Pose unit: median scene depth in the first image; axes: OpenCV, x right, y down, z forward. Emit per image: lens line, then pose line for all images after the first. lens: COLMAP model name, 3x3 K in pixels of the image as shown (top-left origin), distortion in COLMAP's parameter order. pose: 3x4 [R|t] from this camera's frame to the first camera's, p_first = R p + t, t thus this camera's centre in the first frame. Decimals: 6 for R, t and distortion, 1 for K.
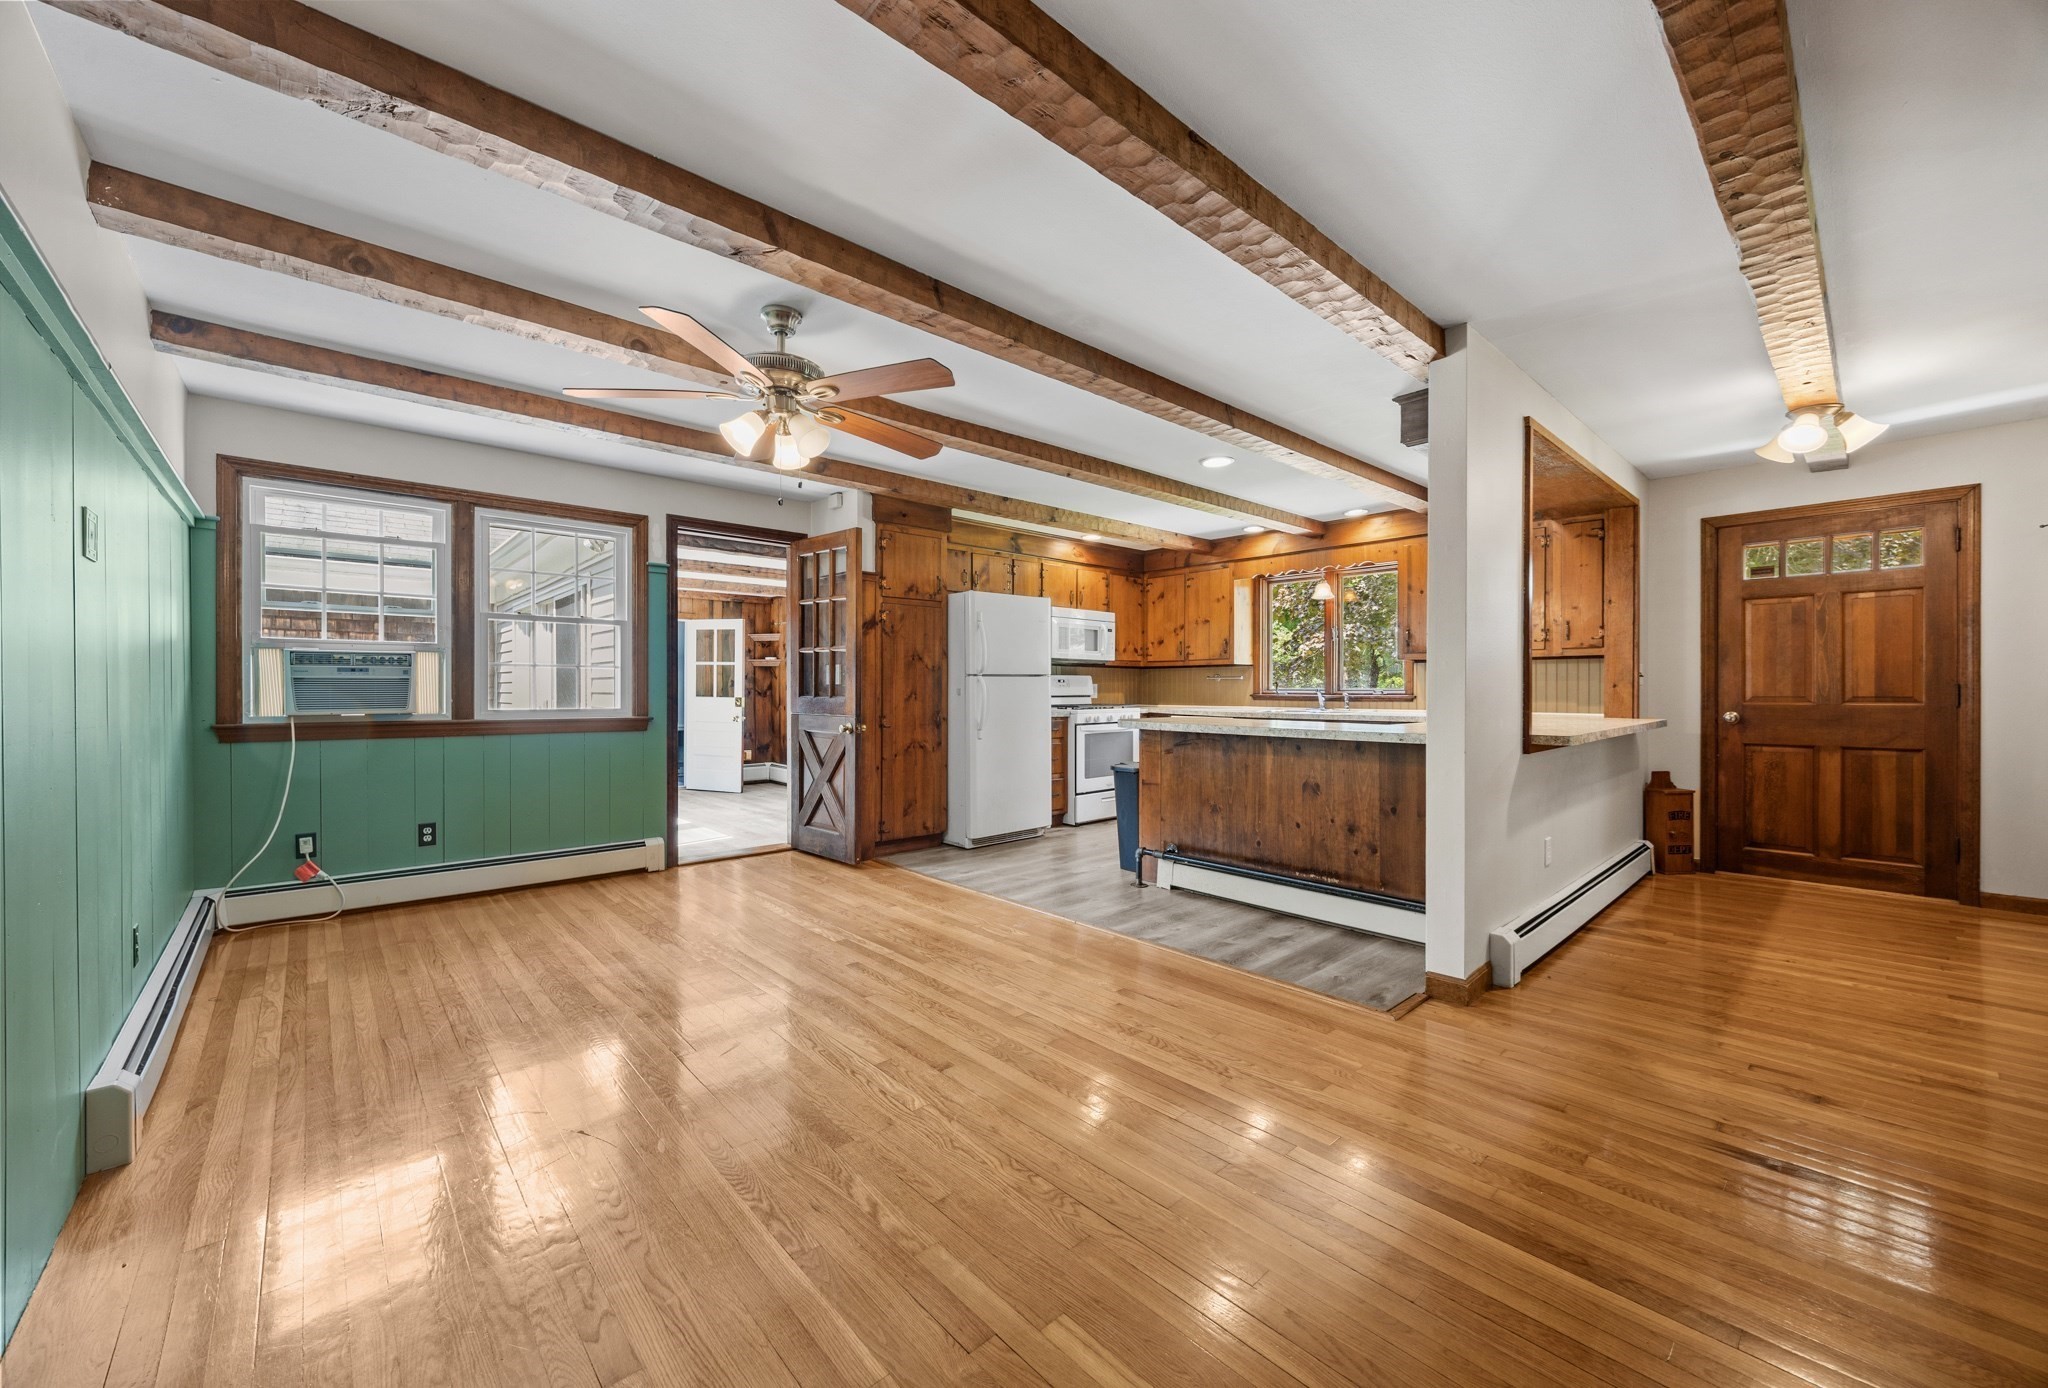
lens RADIAL K [[788.4, 0, 1041.6], [0, 788.4, 692.8], [0, 0, 1]] dist [-0.002602, -0.000158]
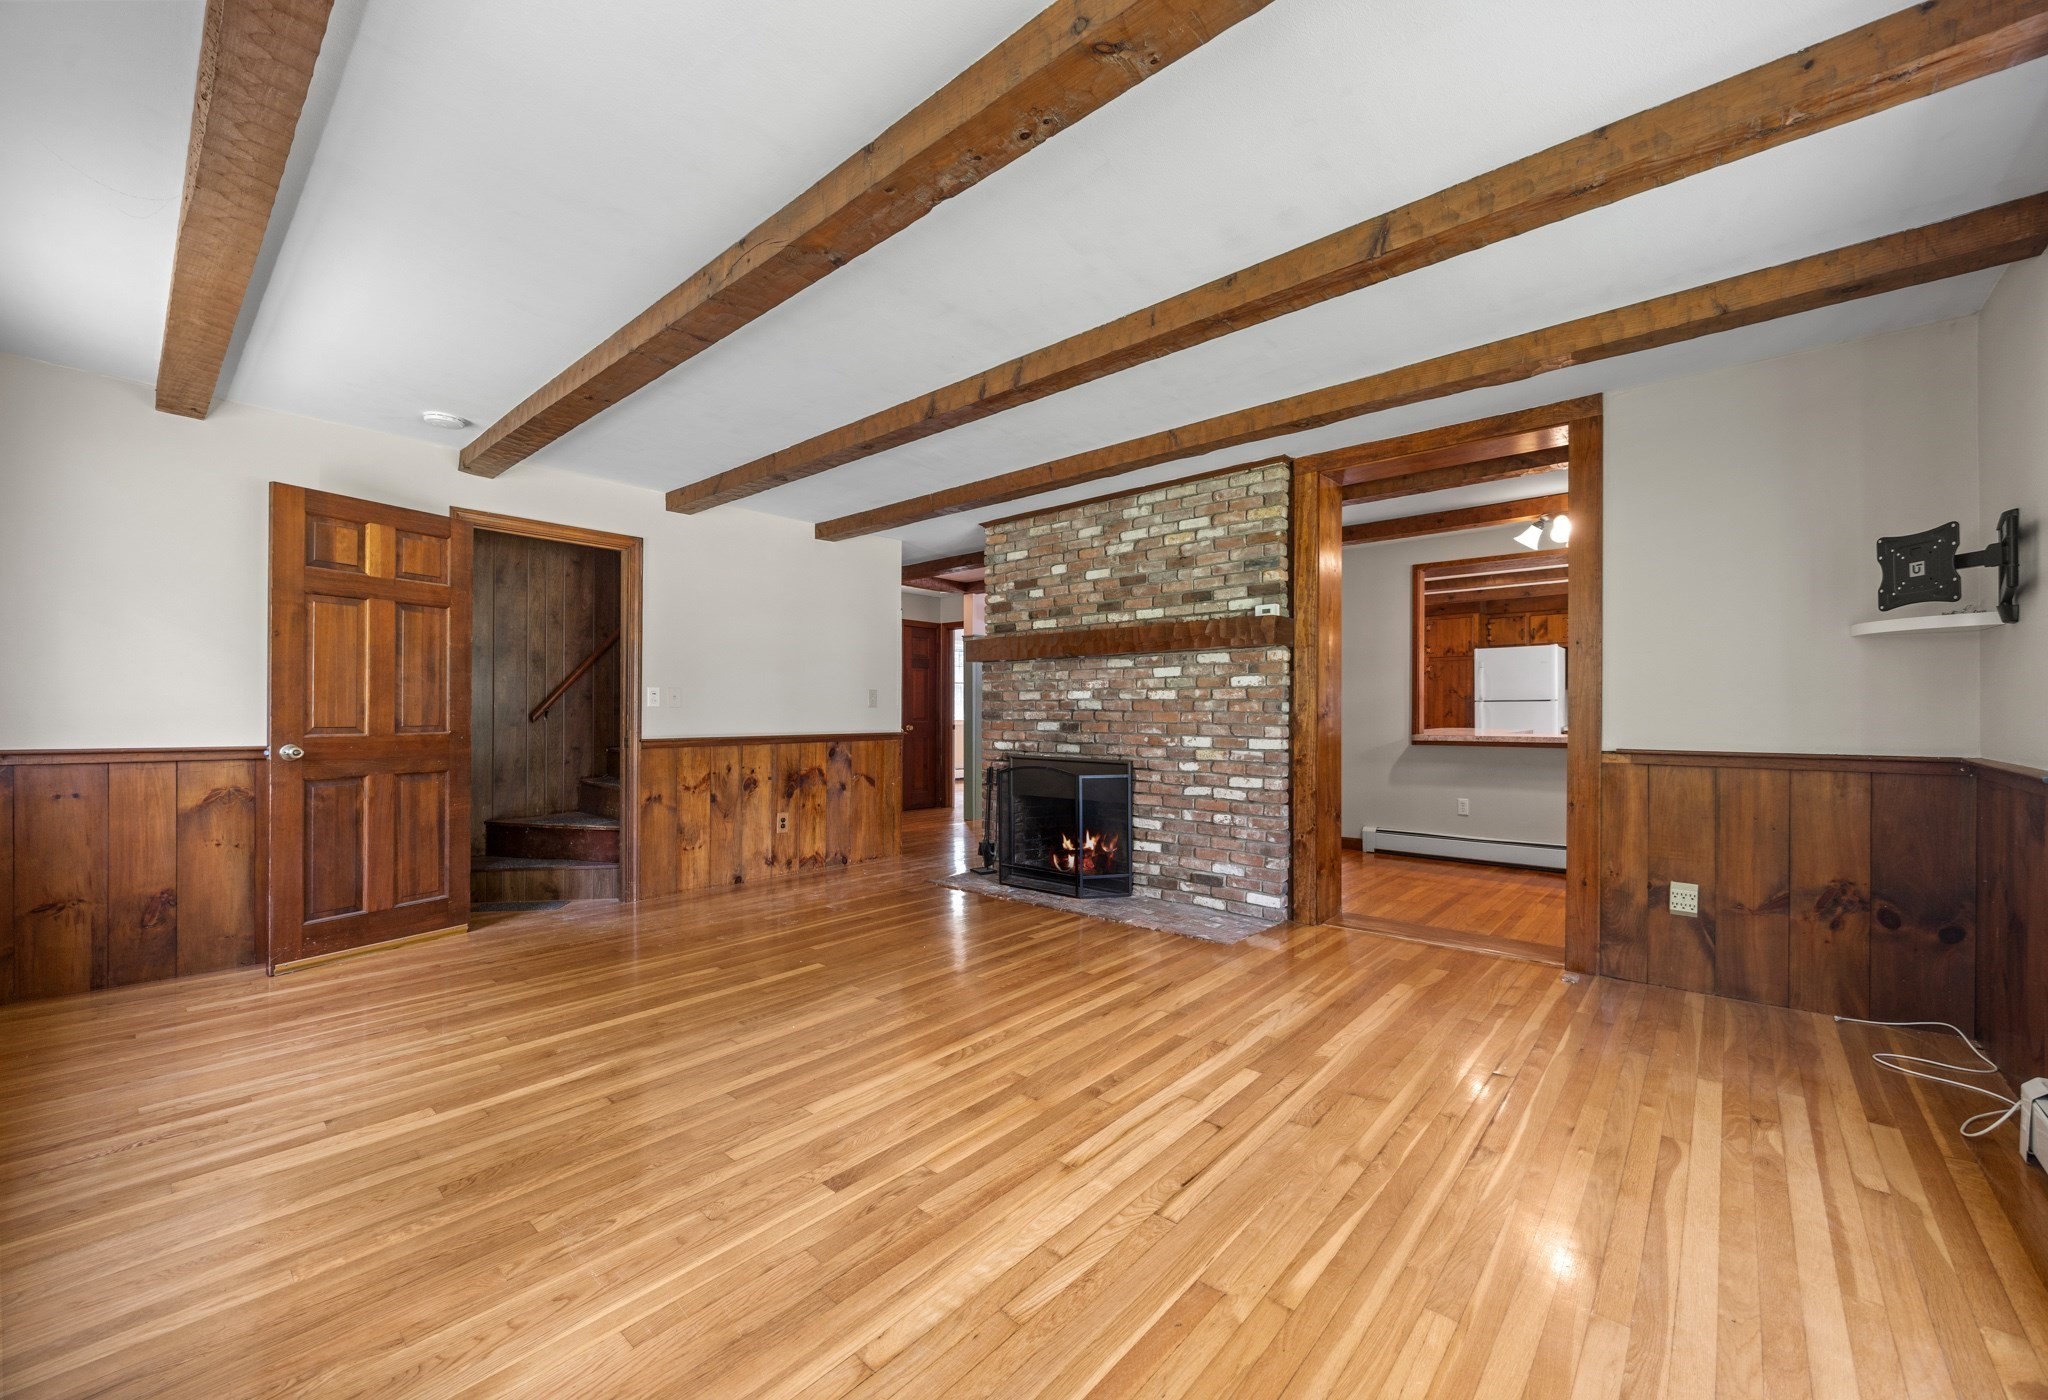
lens RADIAL K [[794.0, 0, 1049.1], [0, 794.0, 709.1], [0, 0, 1]] dist [-0.007514, 0.000192]
pose [[0.107437, 0.001442, -0.994211, 1.836457], [-0.005517, 0.999984, 0.000854, -0.004932], [0.994197, 0.005394, 0.107444, -0.045633]]
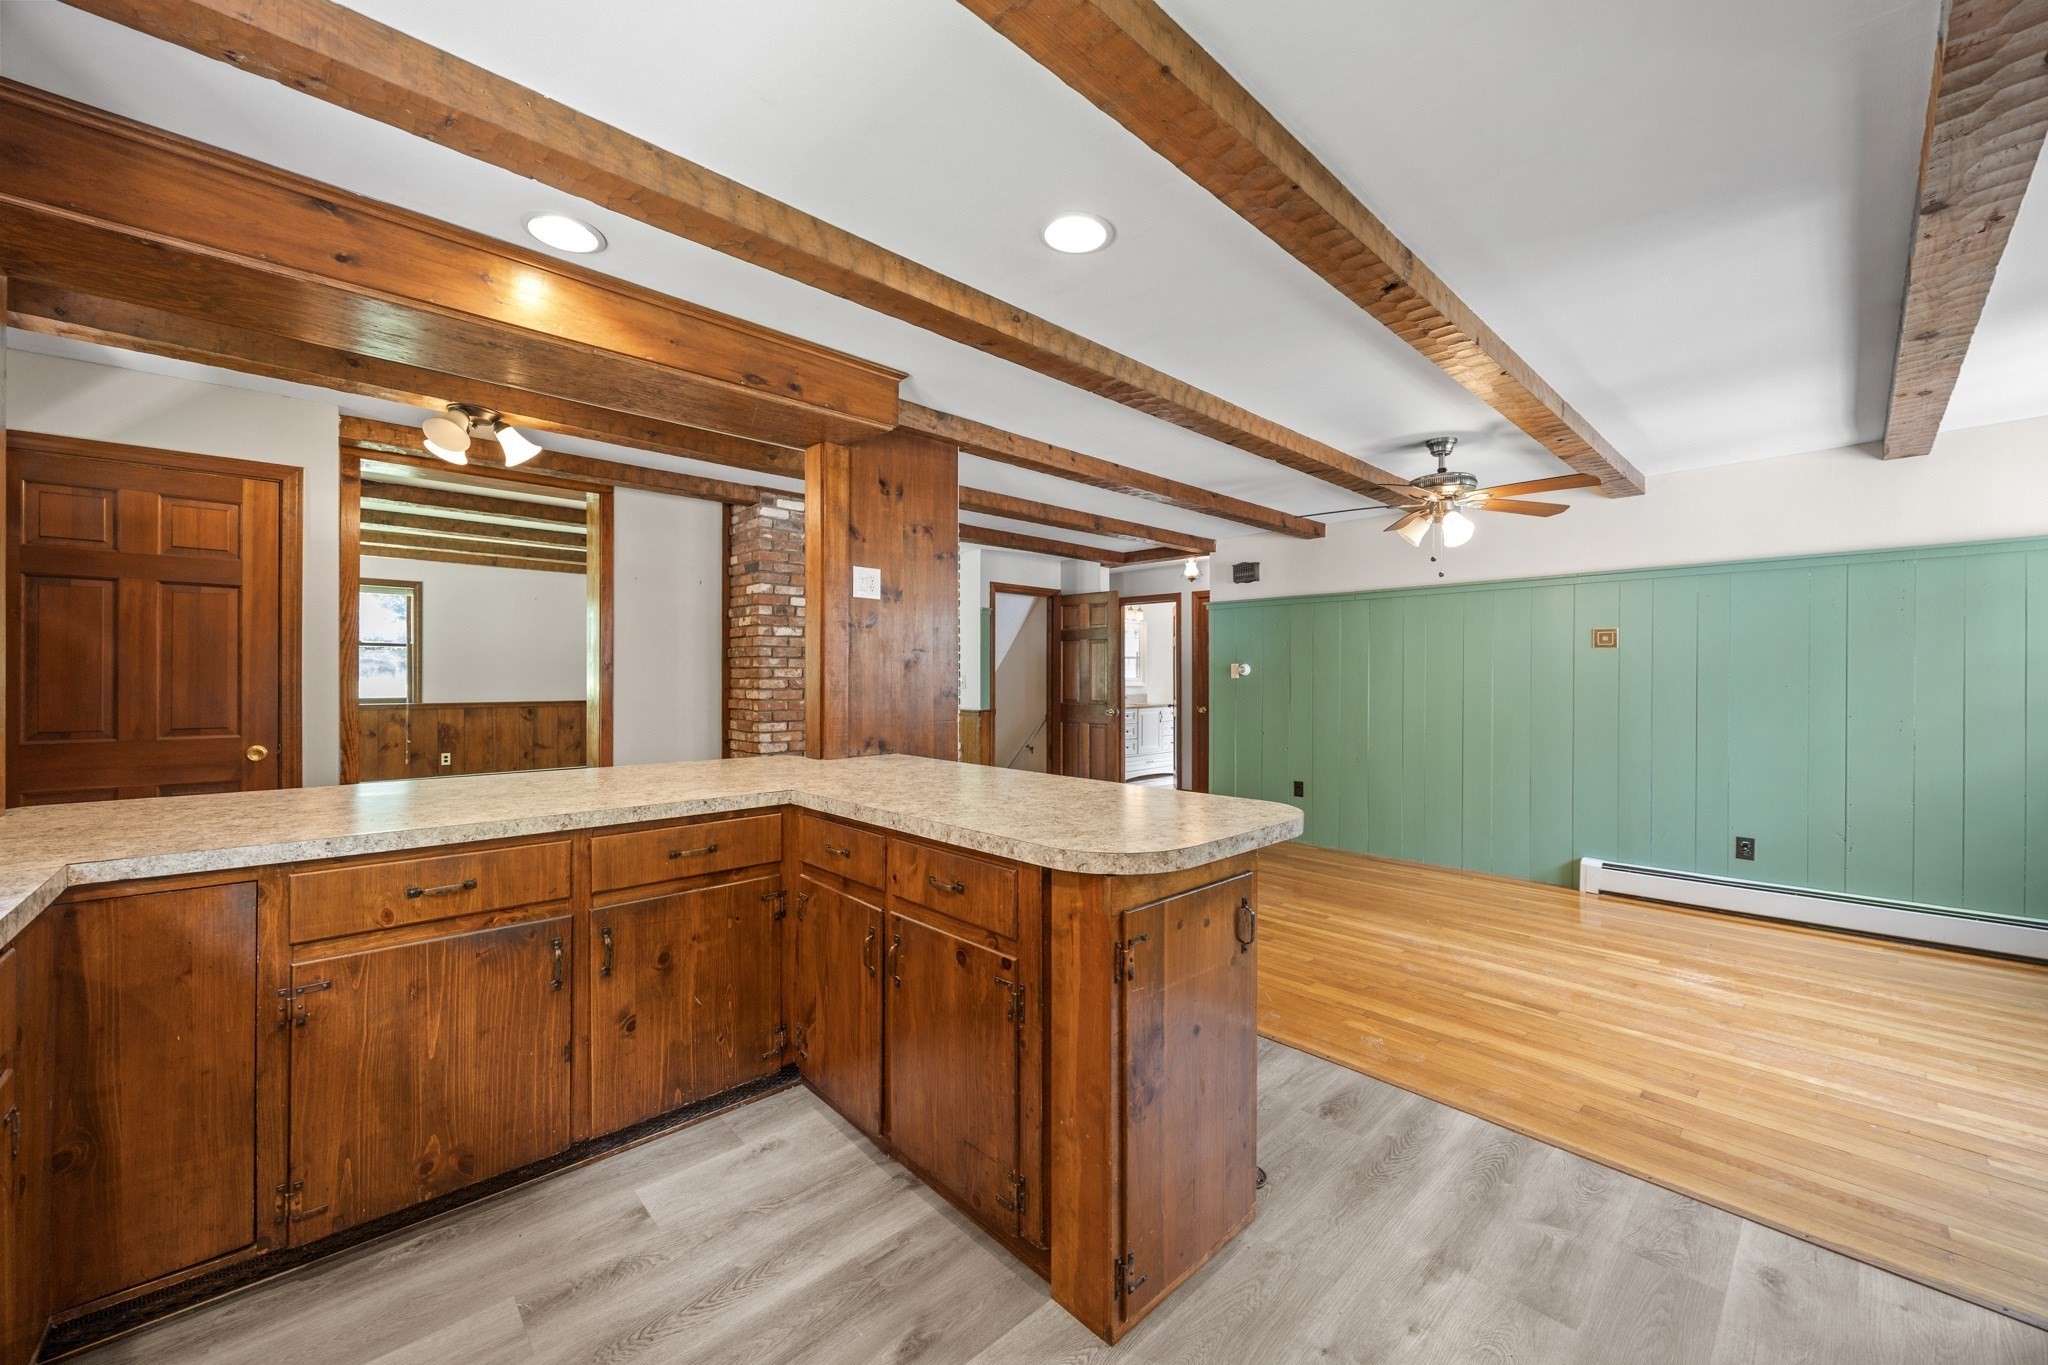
lens RADIAL K [[779.6, 0, 1022.3], [0, 779.6, 676.3], [0, 0, 1]] dist [-0.004287, 0.000027]
pose [[-0.999998, 0.000449, -0.001992, 0.269183], [0.000437, 0.999983, 0.005802, -0.043493], [0.001994, 0.005801, -0.999981, 1.537853]]
